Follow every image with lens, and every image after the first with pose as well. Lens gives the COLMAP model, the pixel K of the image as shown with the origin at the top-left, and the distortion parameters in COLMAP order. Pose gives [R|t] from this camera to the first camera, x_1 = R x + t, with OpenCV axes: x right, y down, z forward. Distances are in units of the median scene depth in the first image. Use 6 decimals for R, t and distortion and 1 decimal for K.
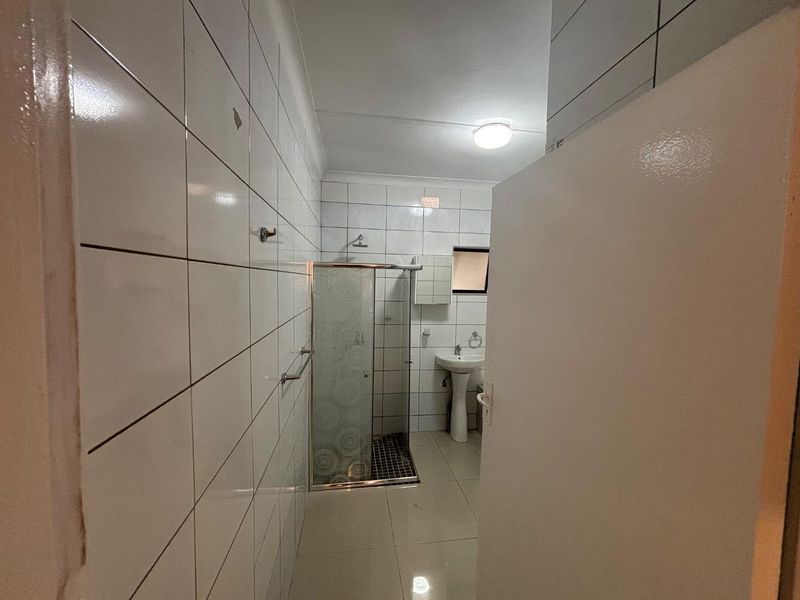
lens RADIAL K [[322.9, 0, 400.6], [0, 322.9, 300.5], [0, 0, 1]] dist [-0.001925, 0.000714]
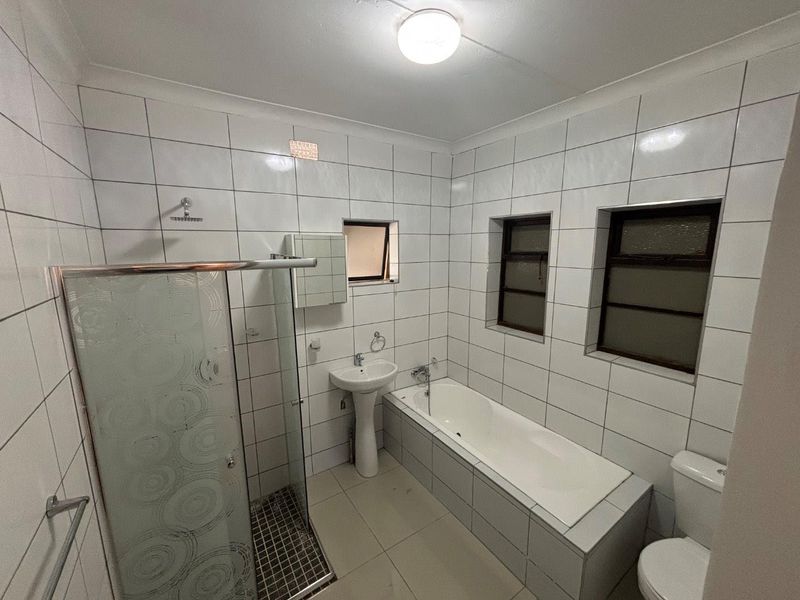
lens RADIAL K [[322.9, 0, 399.5], [0, 322.9, 299.9], [0, 0, 1]] dist [-0.001925, 0.000714]
pose [[0.905709, -0.098292, 0.412346, -0.032534], [0.046888, 0.990006, 0.133003, -0.081496], [-0.421298, -0.101128, 0.901266, 0.298174]]
